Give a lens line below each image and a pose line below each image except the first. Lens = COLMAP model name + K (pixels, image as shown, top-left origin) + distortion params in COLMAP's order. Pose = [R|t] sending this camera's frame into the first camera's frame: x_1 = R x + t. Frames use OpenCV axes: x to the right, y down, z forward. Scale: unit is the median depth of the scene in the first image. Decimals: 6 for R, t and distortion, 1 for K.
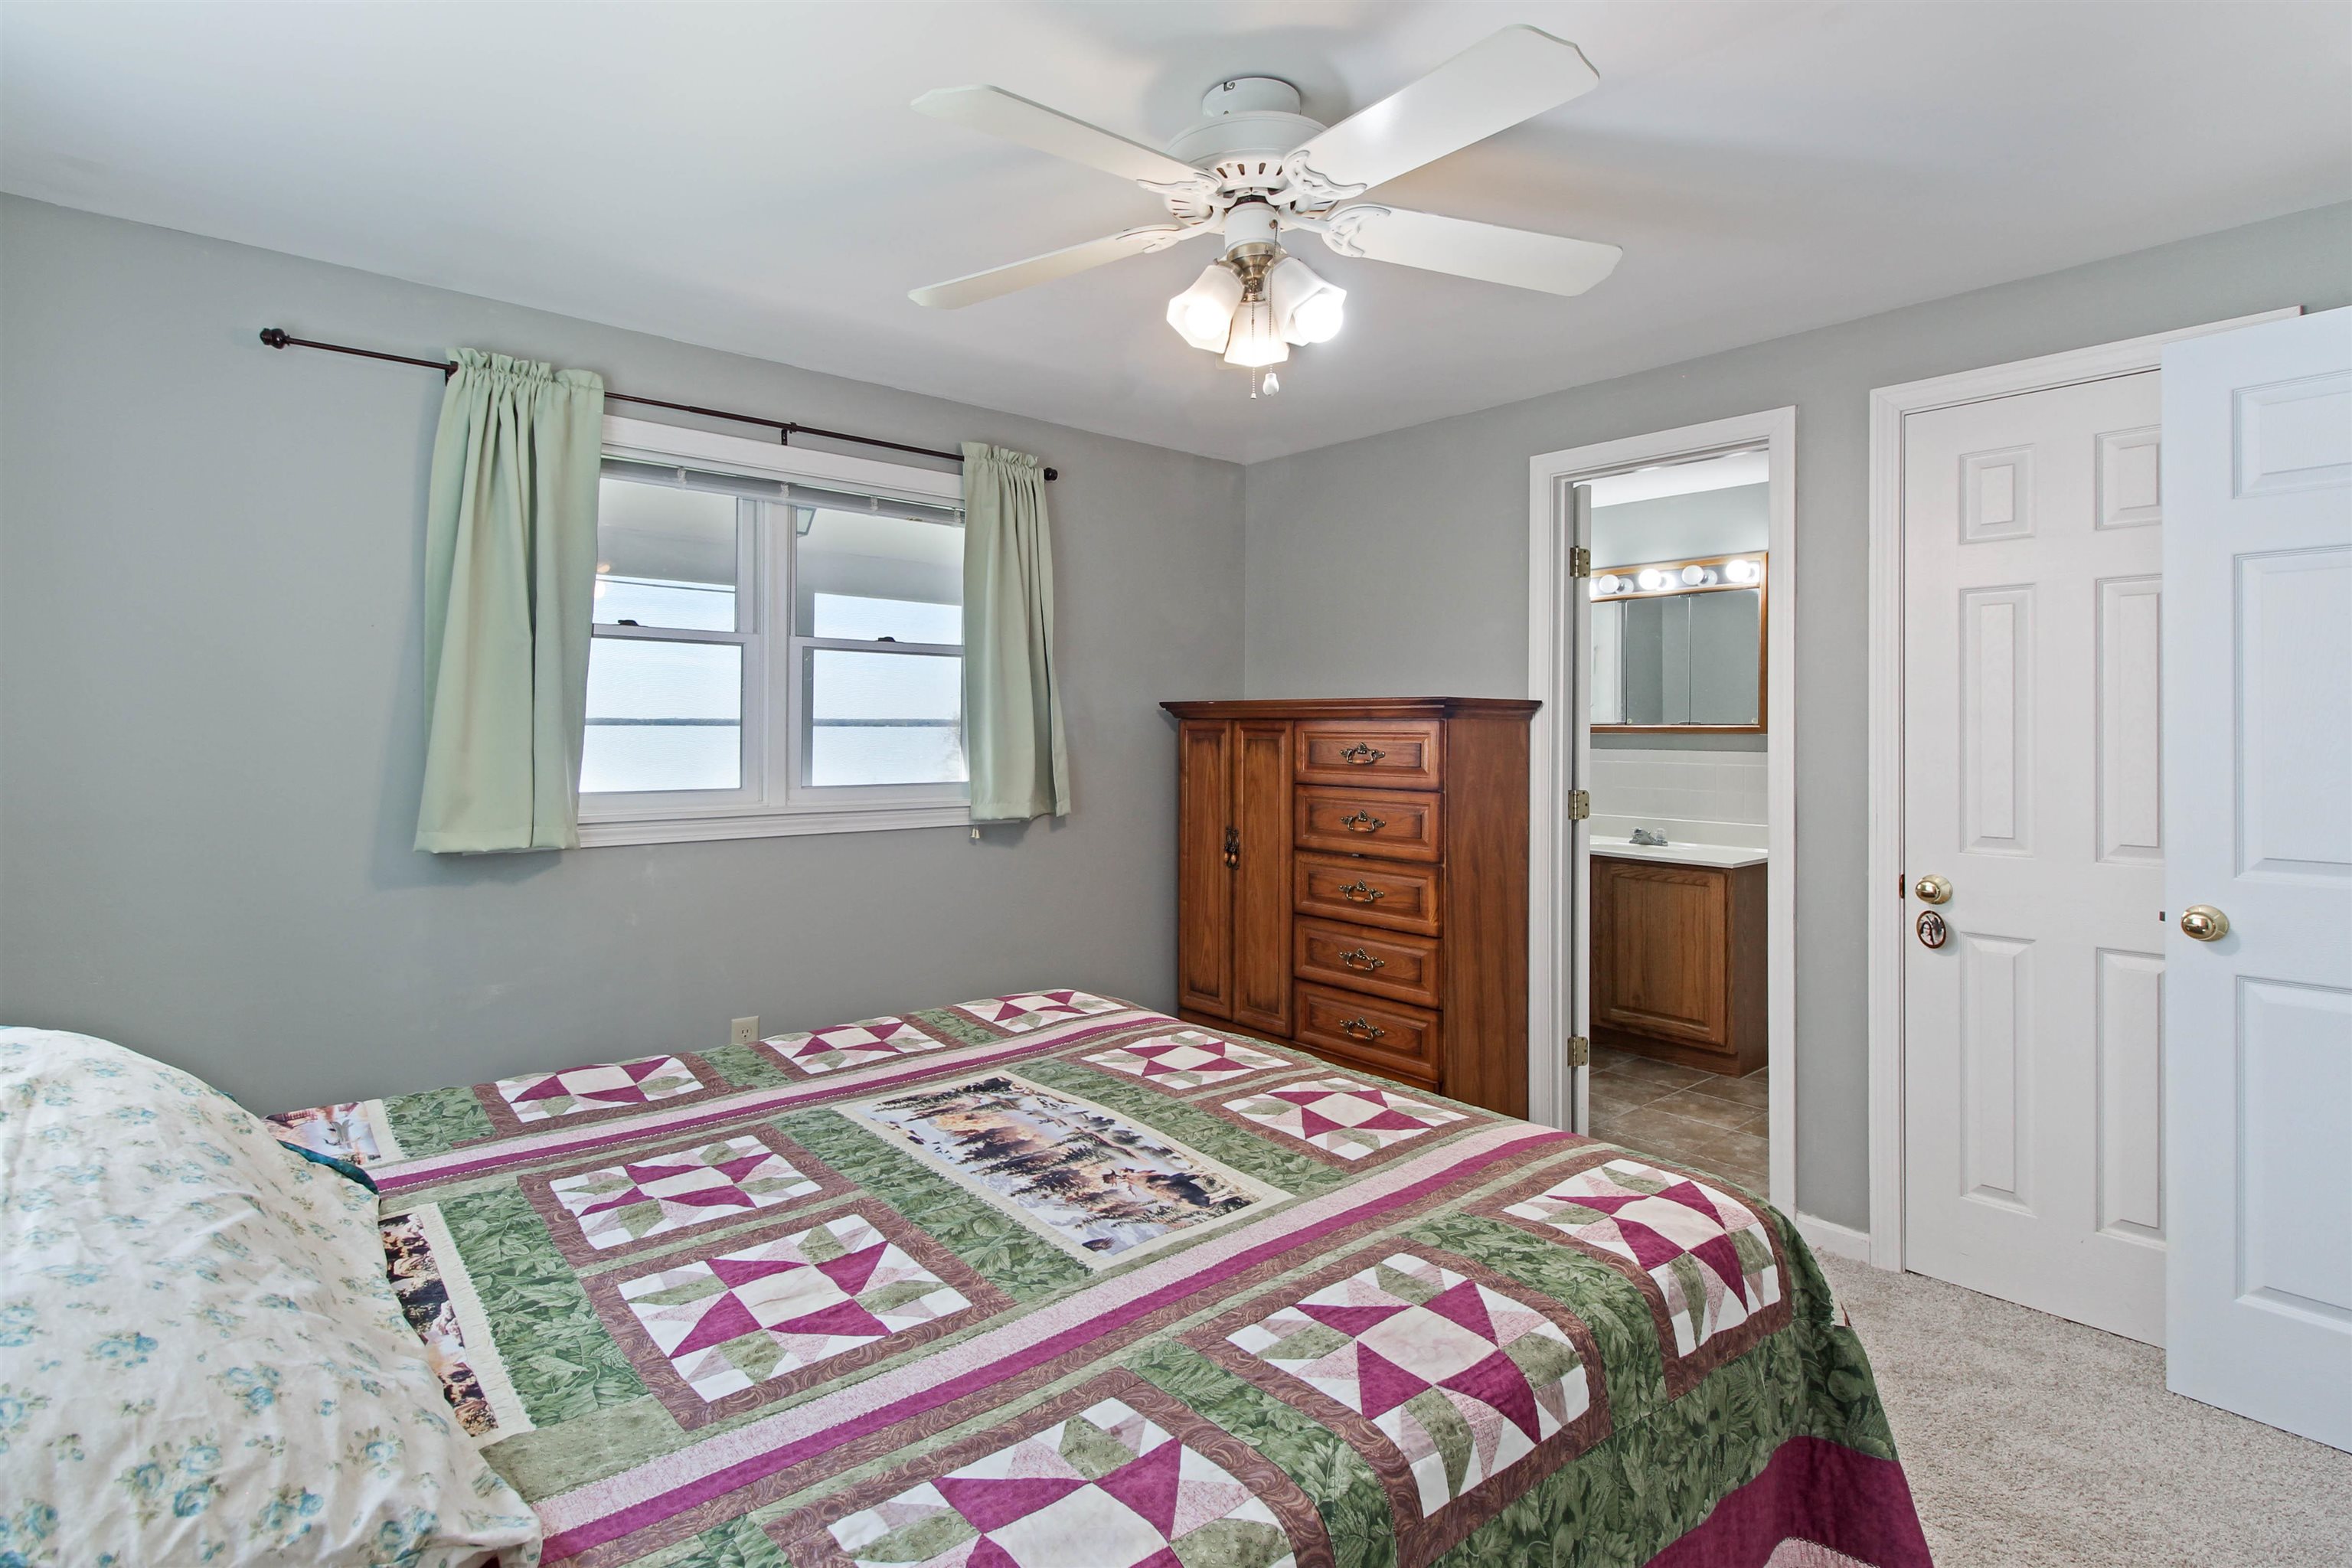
lens RADIAL K [[1139.7, 0, 1212.1], [0, 1139.7, 732.4], [0, 0, 1]] dist [0.001281, 0.000089]
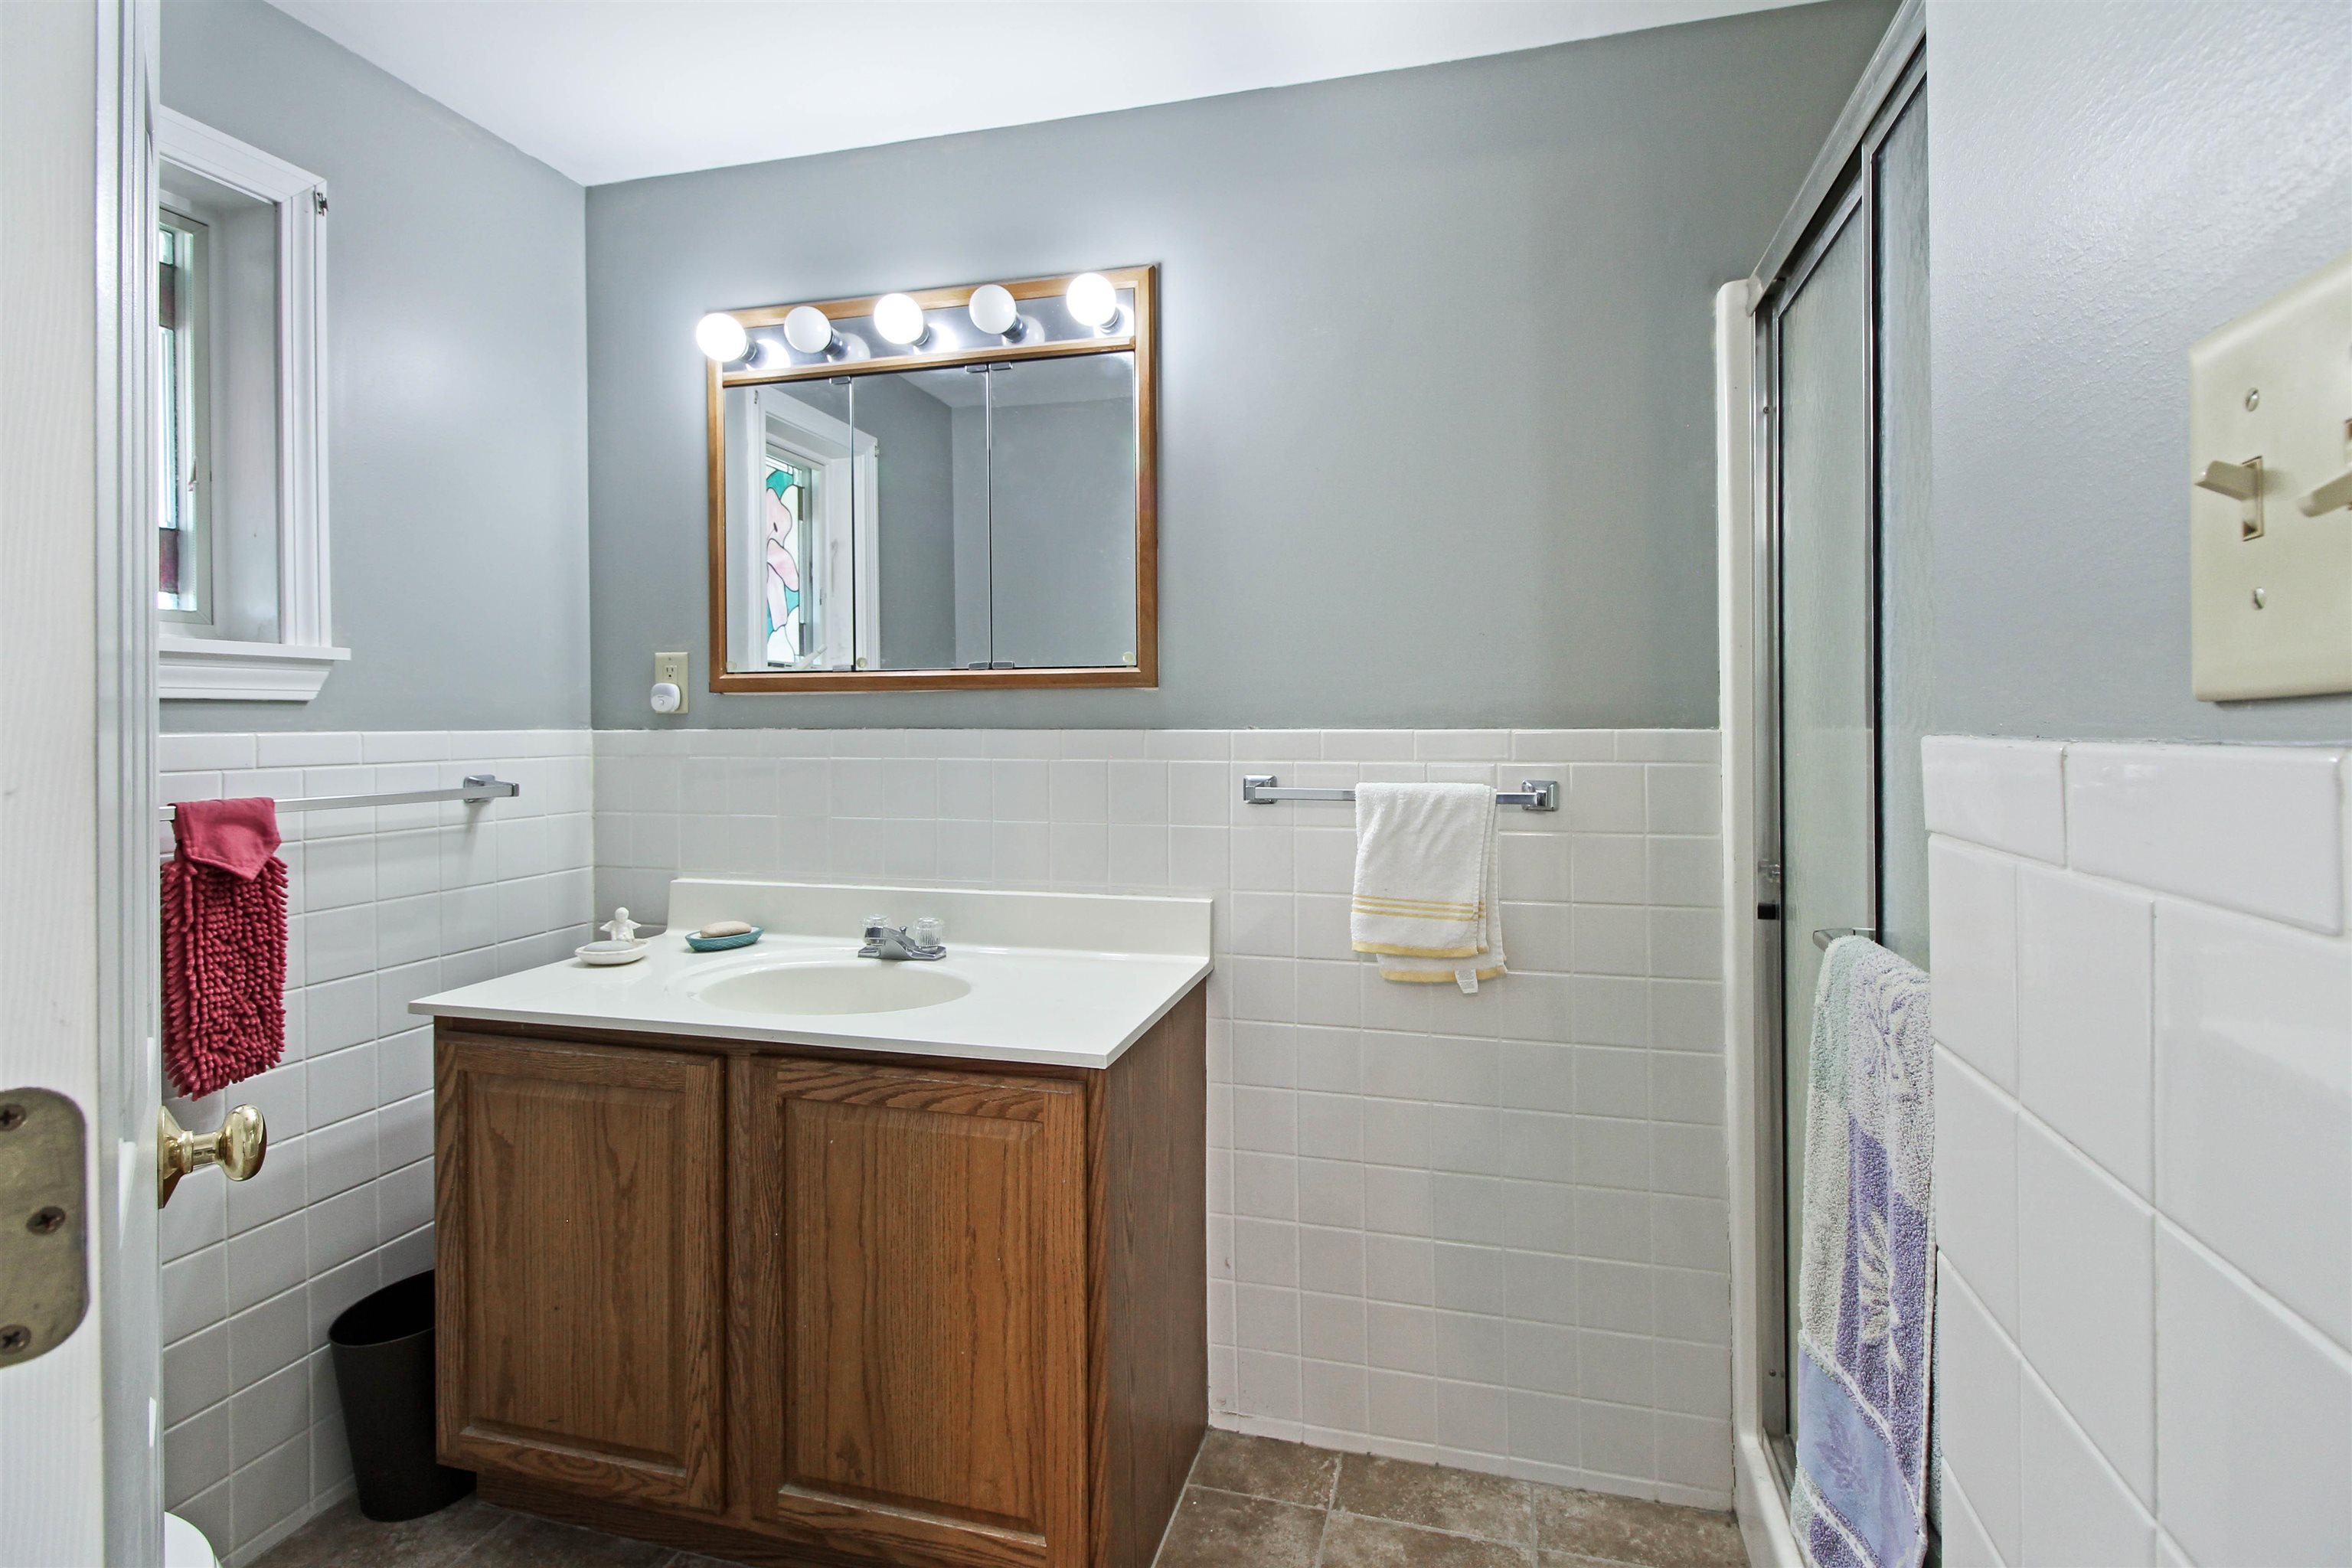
lens RADIAL K [[1139.7, 0, 1212.1], [0, 1139.7, 732.4], [0, 0, 1]] dist [0.001281, 0.000089]
pose [[0.836239, -0.014290, 0.548179, 0.283810], [0.007375, 0.999863, 0.014814, 0.010780], [-0.548316, -0.008346, 0.836230, 0.666467]]
